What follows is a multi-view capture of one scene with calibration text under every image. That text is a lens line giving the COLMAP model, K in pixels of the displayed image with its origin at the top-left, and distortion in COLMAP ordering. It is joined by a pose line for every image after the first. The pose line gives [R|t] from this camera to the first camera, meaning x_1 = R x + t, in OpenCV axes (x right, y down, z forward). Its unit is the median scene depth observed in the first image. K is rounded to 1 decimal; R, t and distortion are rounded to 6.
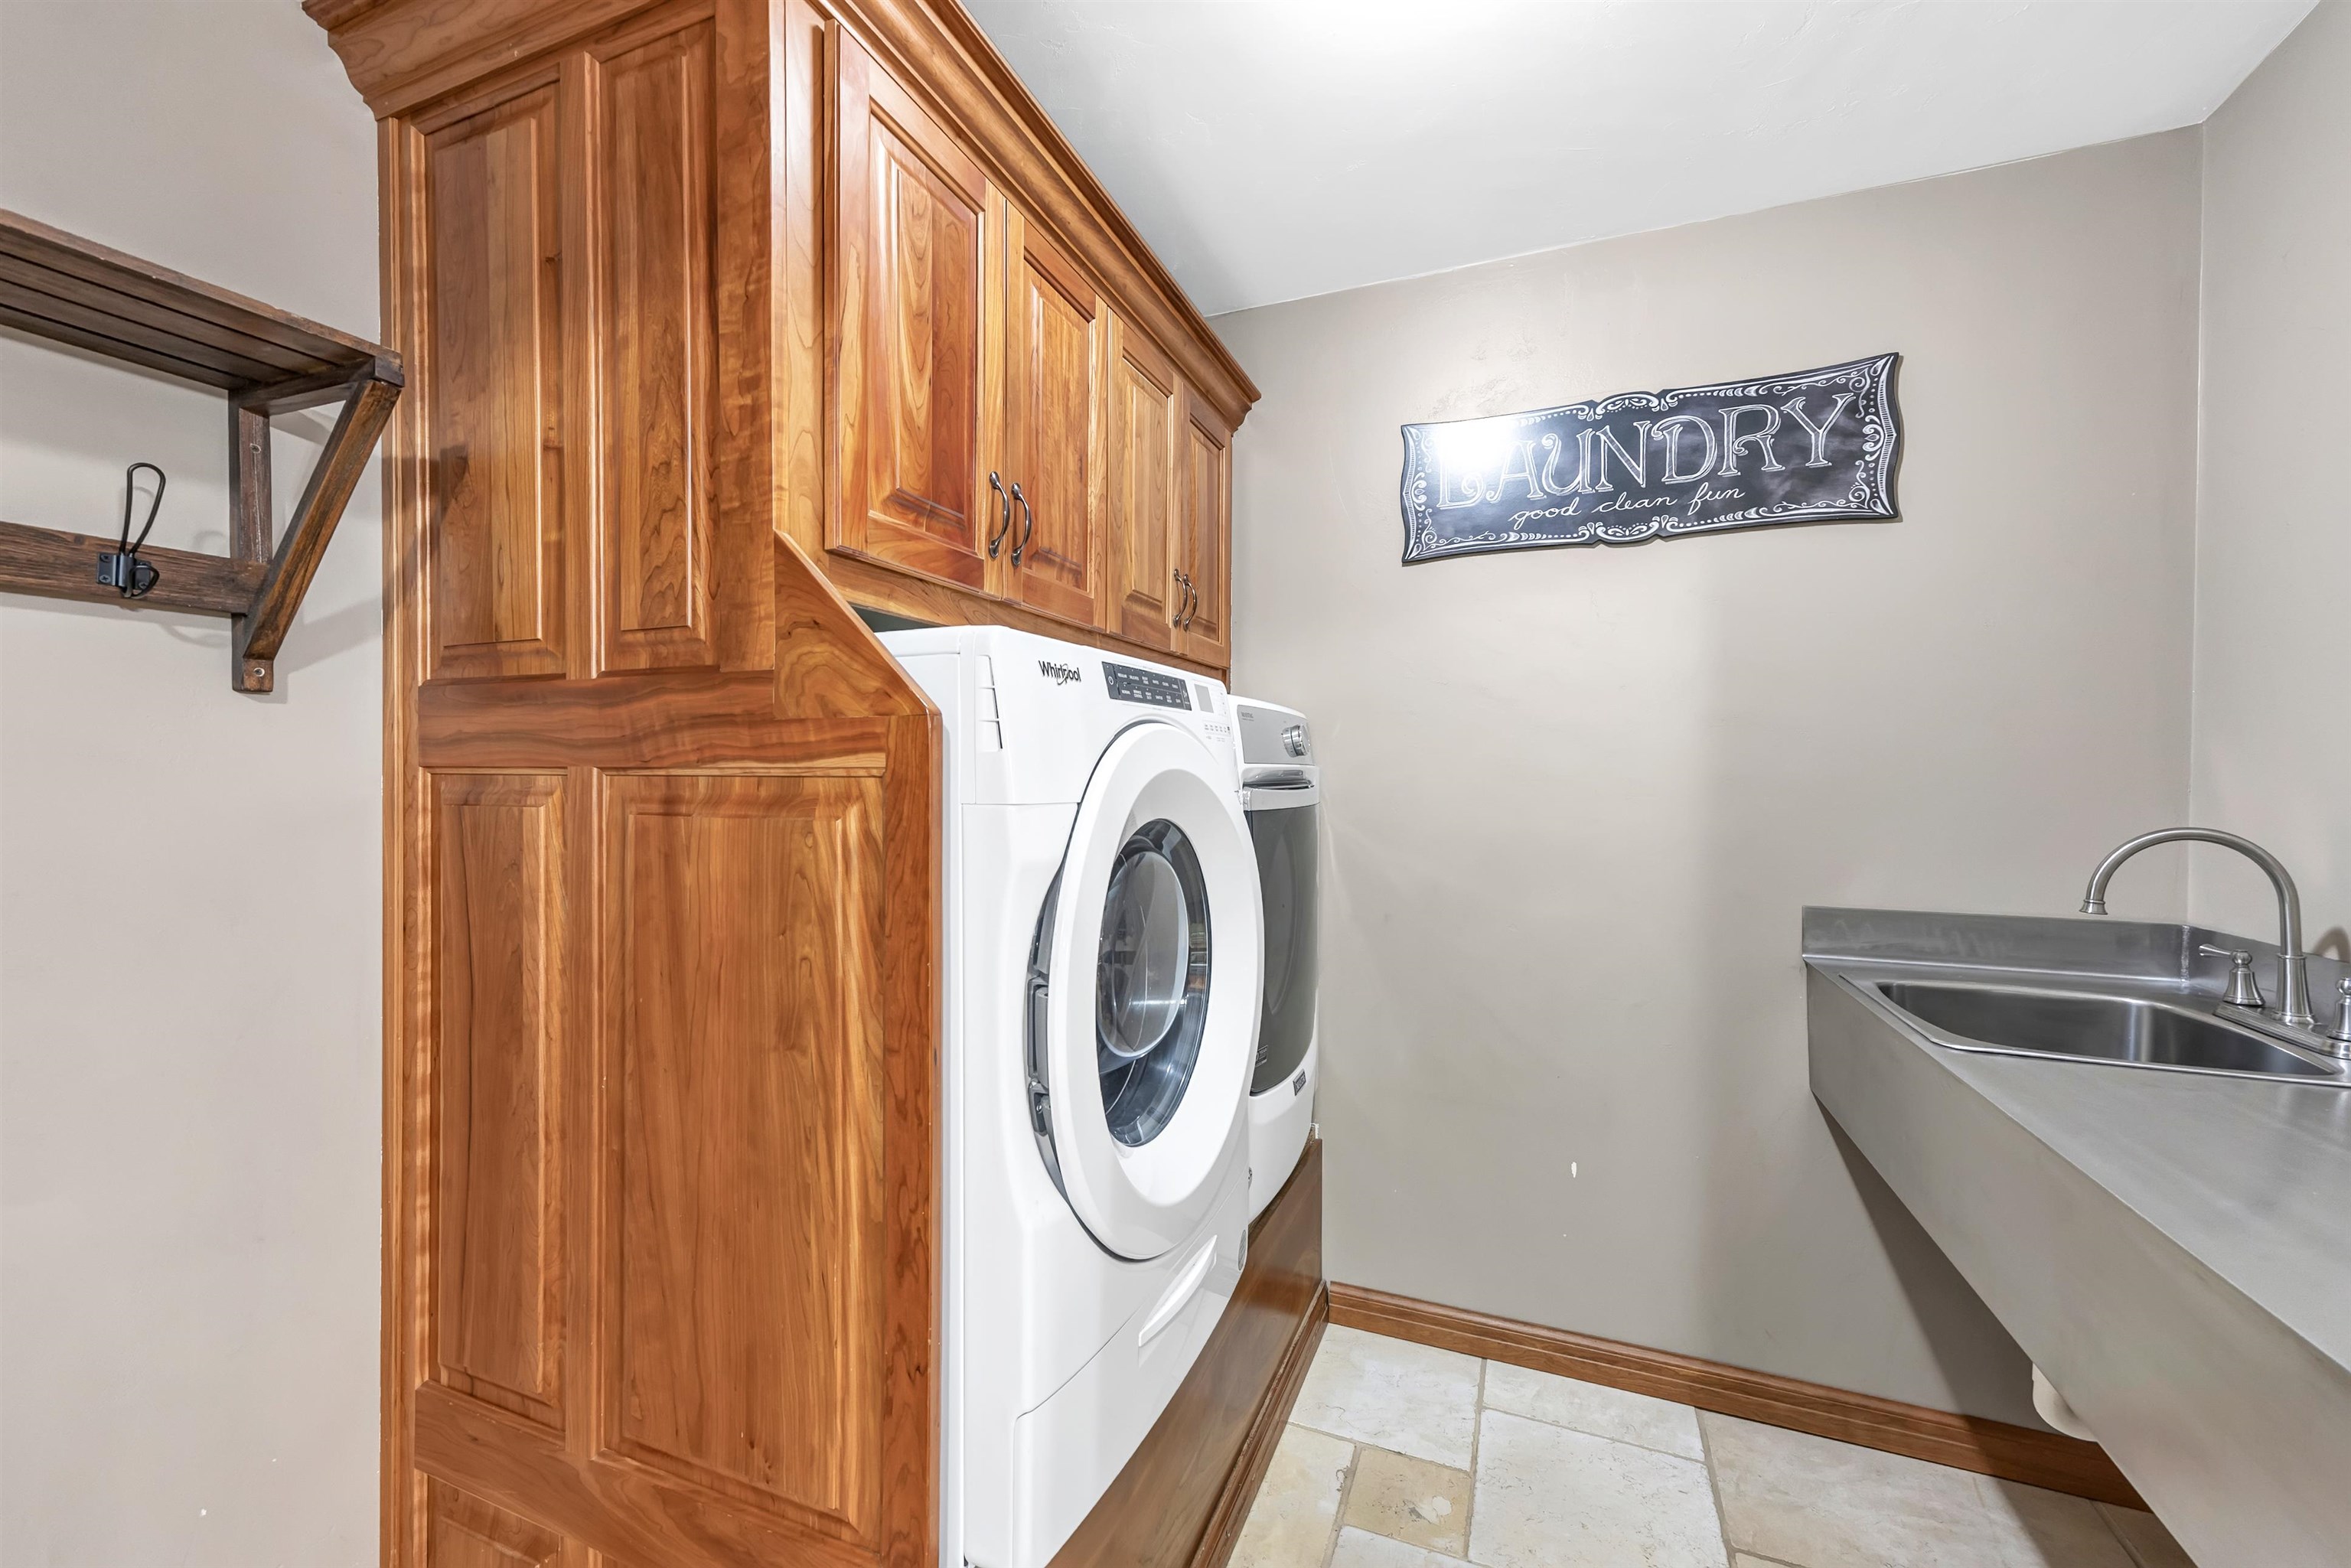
lens RADIAL K [[941.4, 0, 1168.8], [0, 941.4, 774.3], [0, 0, 1]] dist [-0.001491, -0.000119]
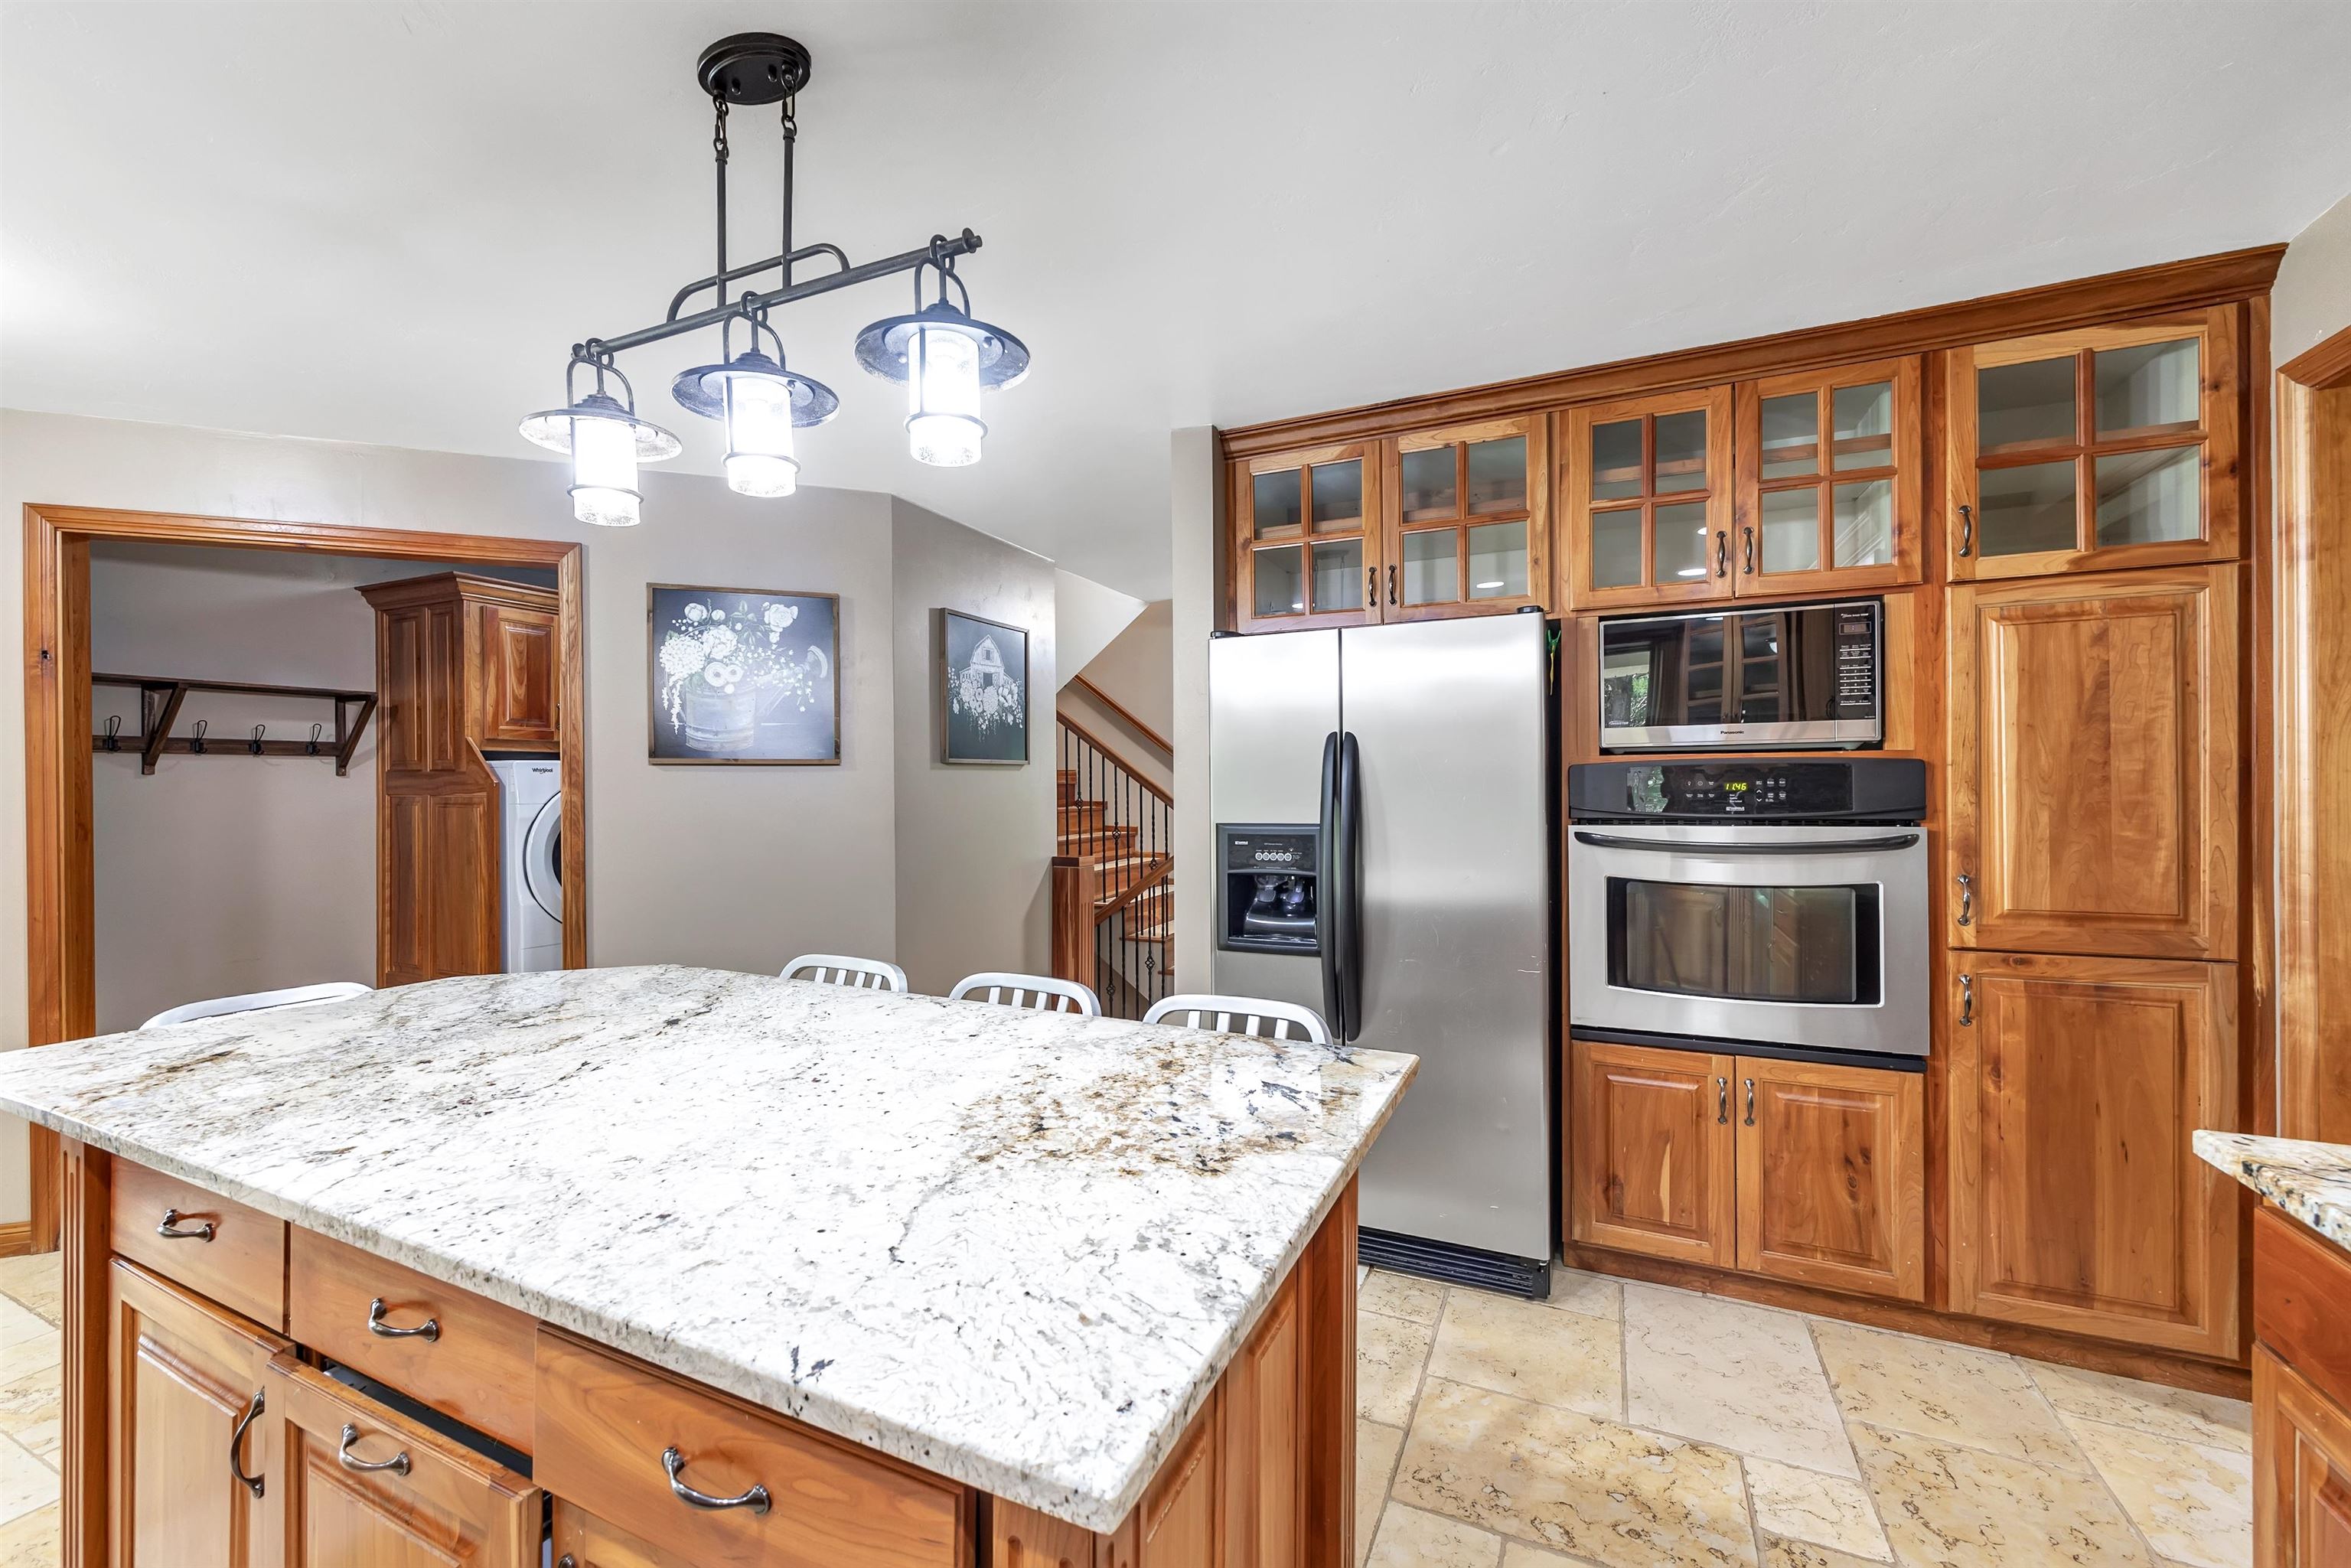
lens RADIAL K [[941.4, 0, 1172.8], [0, 941.4, 788.4], [0, 0, 1]] dist [-0.001491, -0.000119]
pose [[0.999209, -0.001143, -0.039758, 2.516925], [0.001104, 0.999999, -0.001023, -0.027135], [0.039759, 0.000978, 0.999209, -2.644645]]
